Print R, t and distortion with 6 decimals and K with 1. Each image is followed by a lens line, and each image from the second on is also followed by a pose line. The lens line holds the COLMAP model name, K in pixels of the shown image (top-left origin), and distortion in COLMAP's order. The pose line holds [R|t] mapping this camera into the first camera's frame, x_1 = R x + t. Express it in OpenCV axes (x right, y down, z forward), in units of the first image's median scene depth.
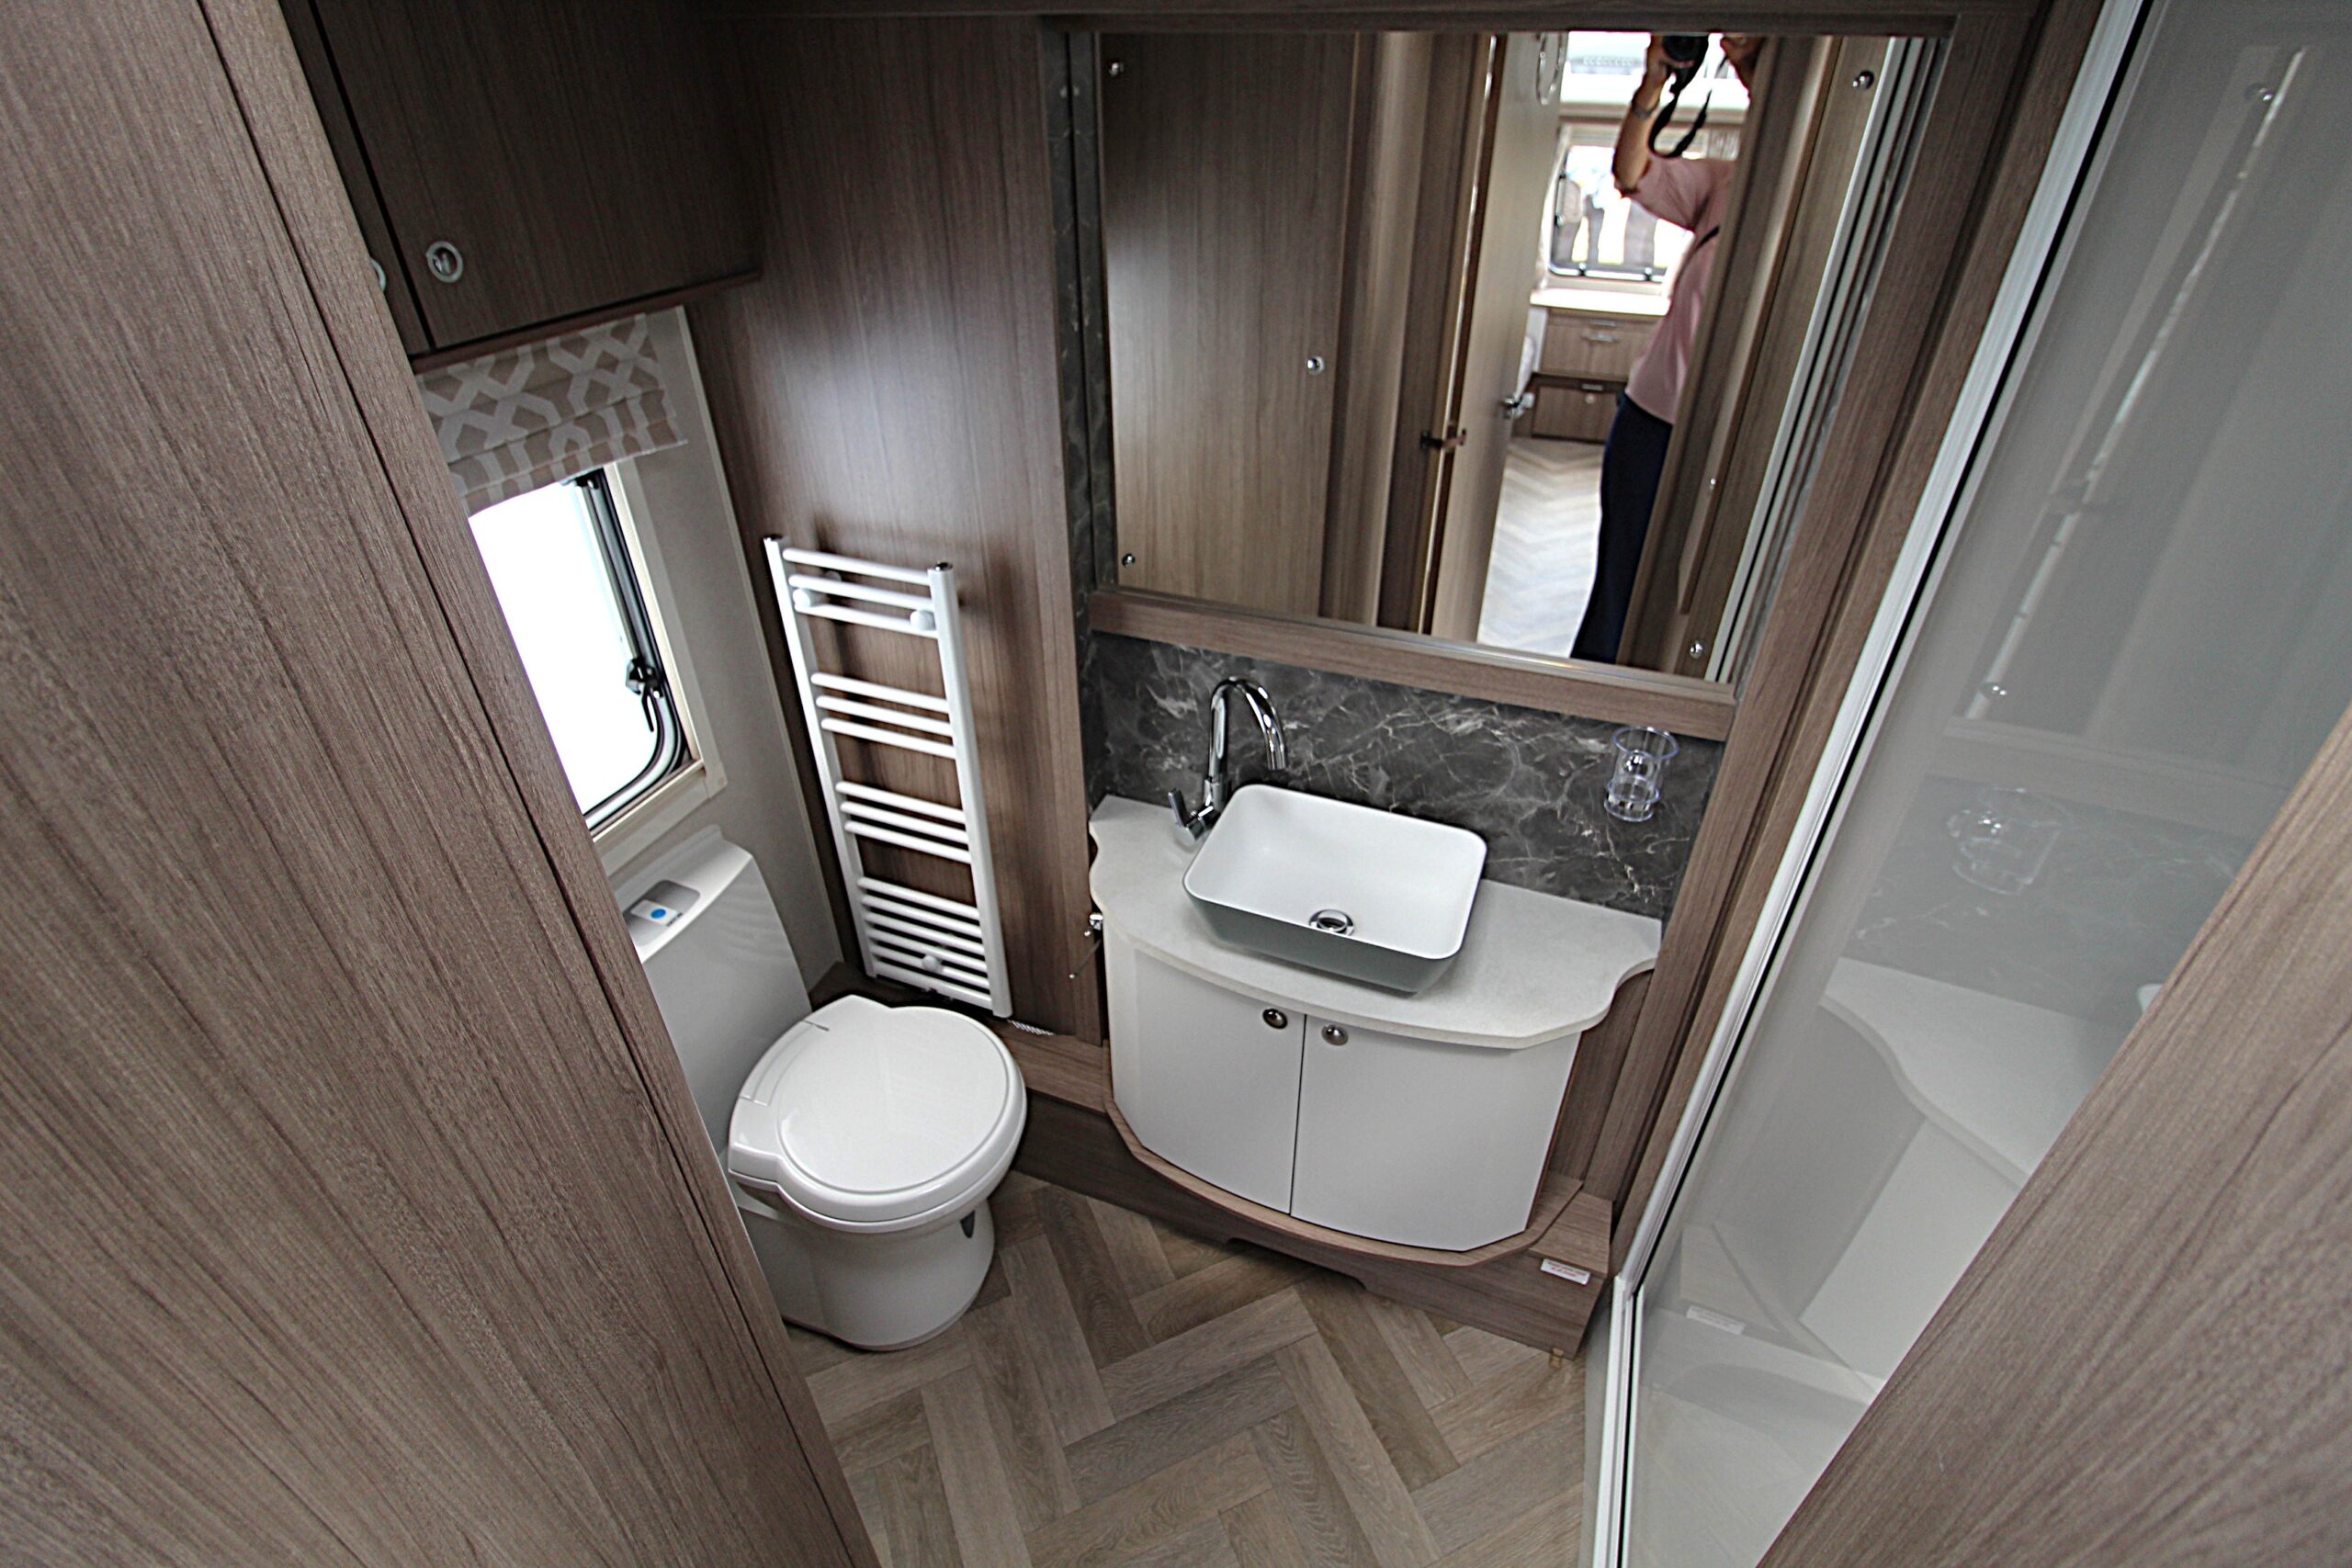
lens RADIAL K [[1095.4, 0, 1180.4], [0, 1095.4, 771.9], [0, 0, 1]] dist [0.002146, -0.014789]
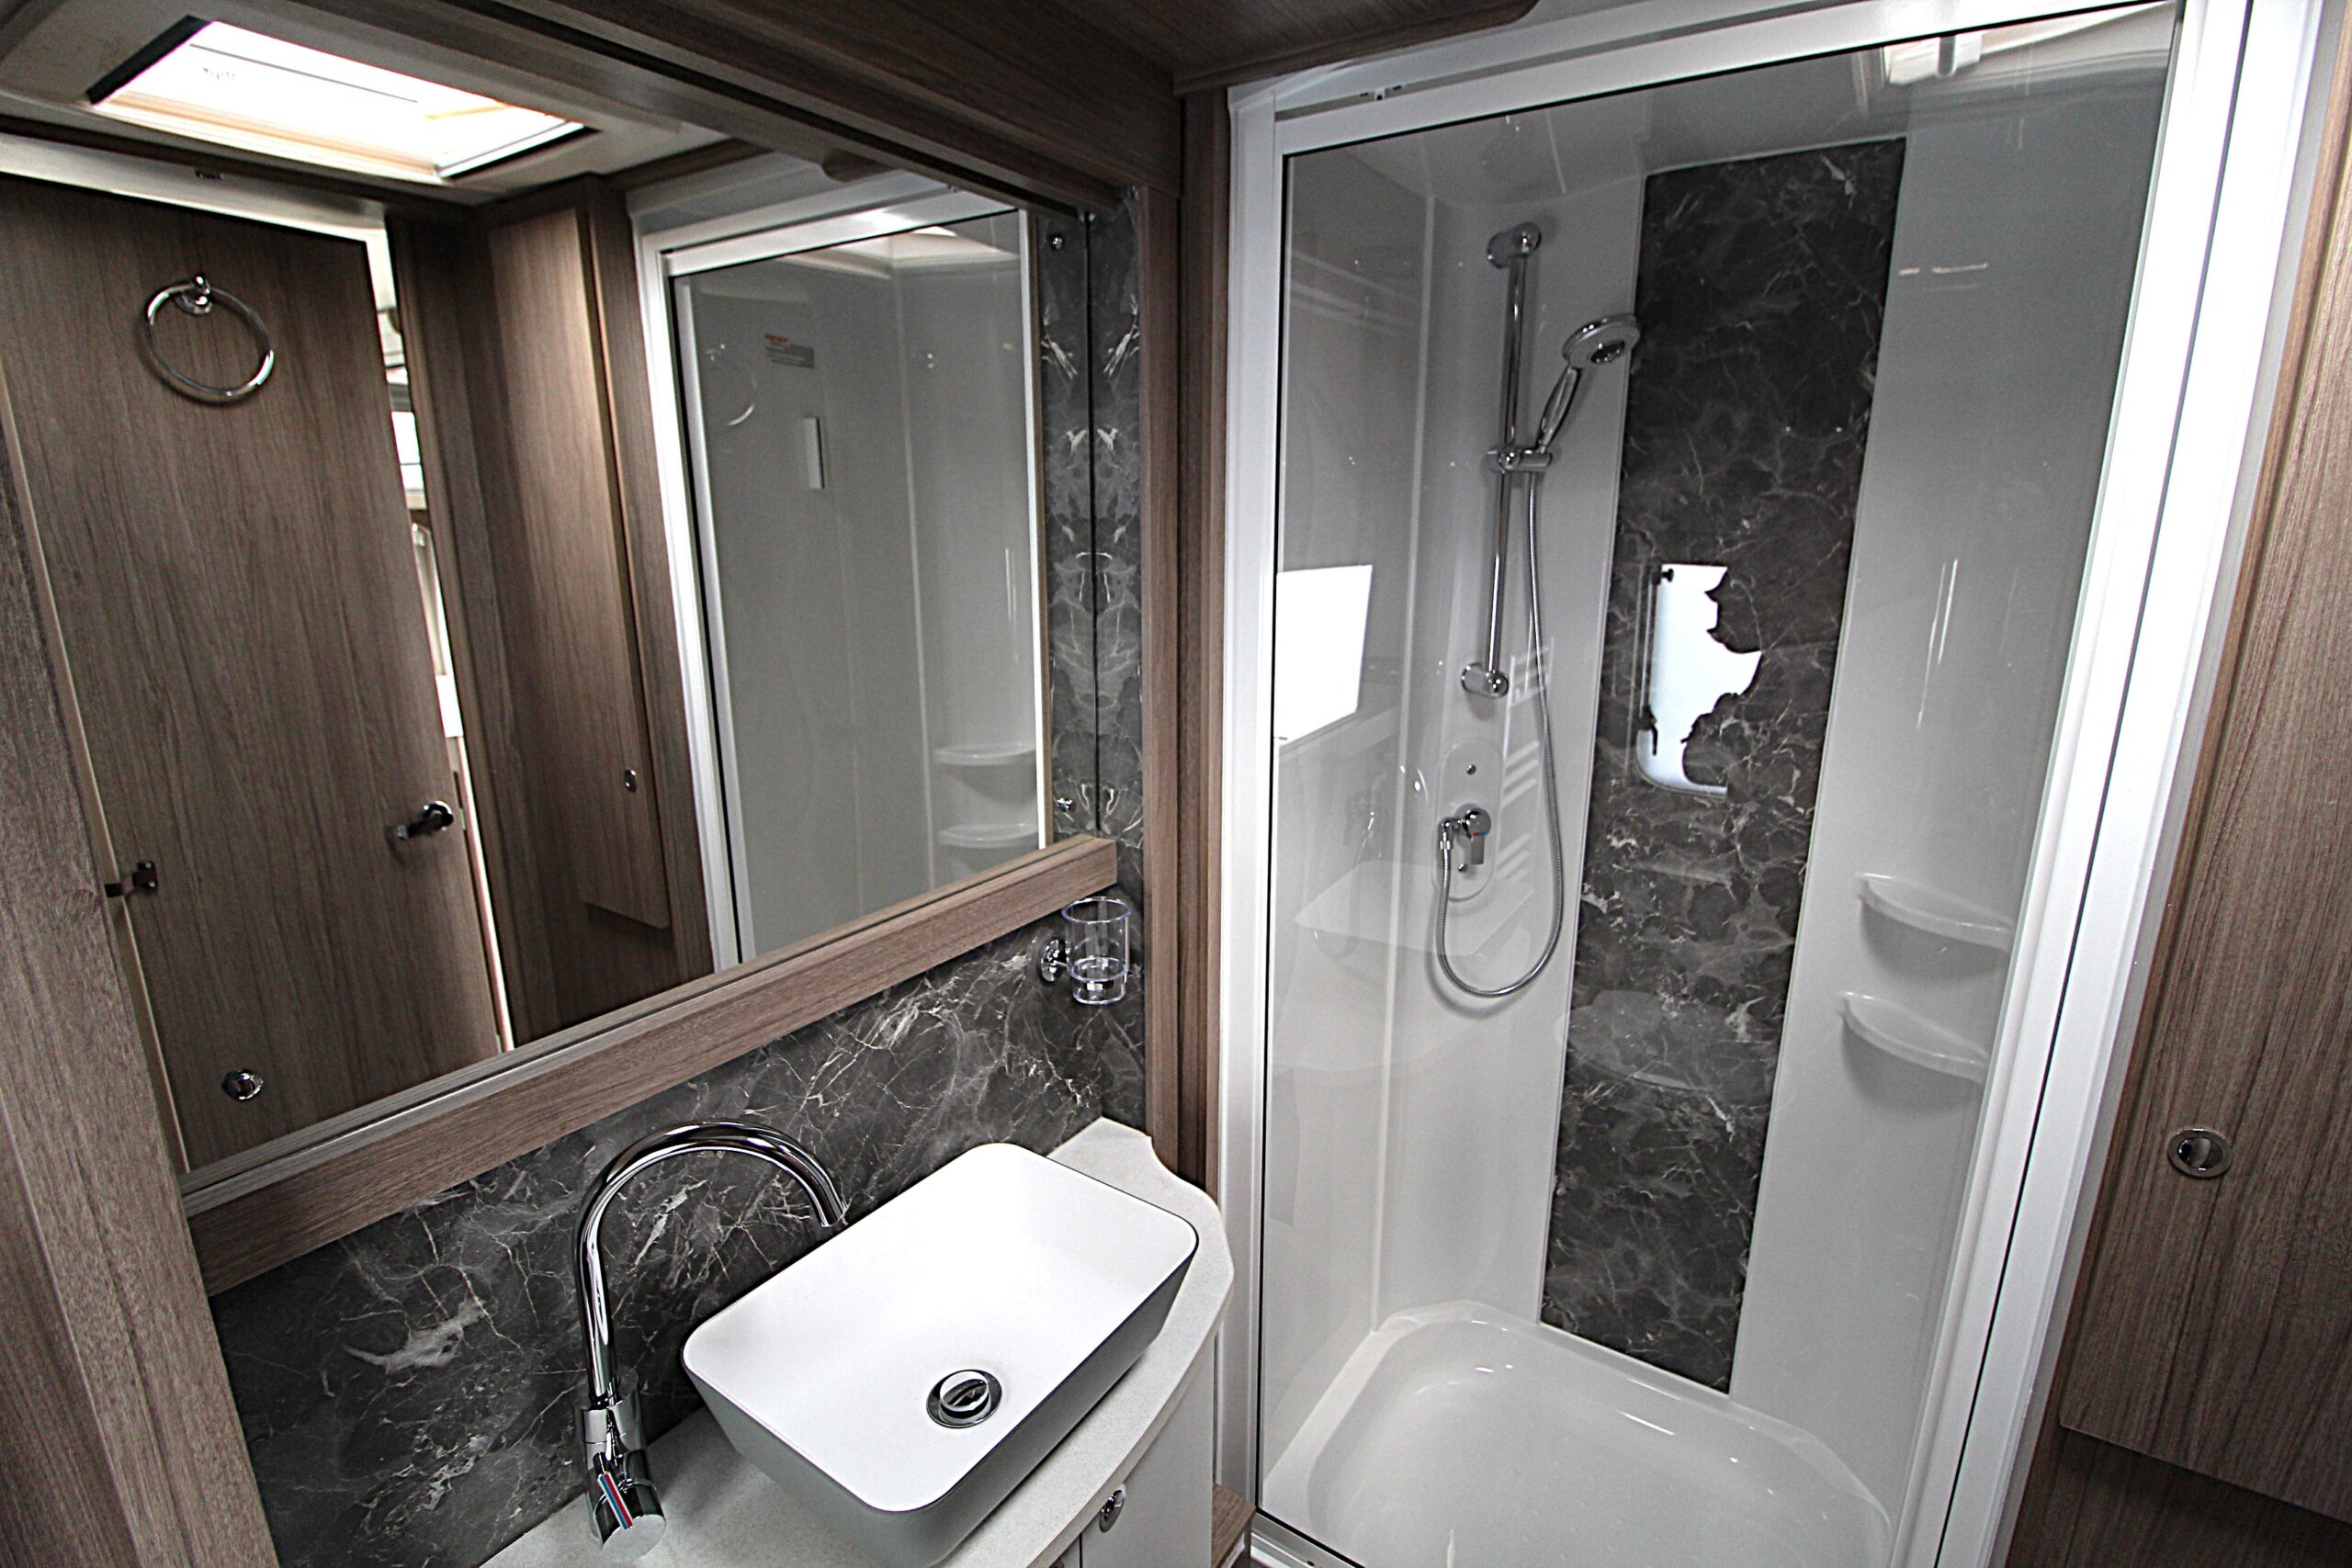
lens RADIAL K [[1095.4, 0, 1180.4], [0, 1095.4, 771.9], [0, 0, 1]] dist [0.002146, -0.014789]
pose [[0.212610, -0.223206, 0.951302, -0.342507], [0.547706, 0.833467, 0.073150, -0.131899], [-0.809206, 0.505482, 0.299455, 0.548497]]
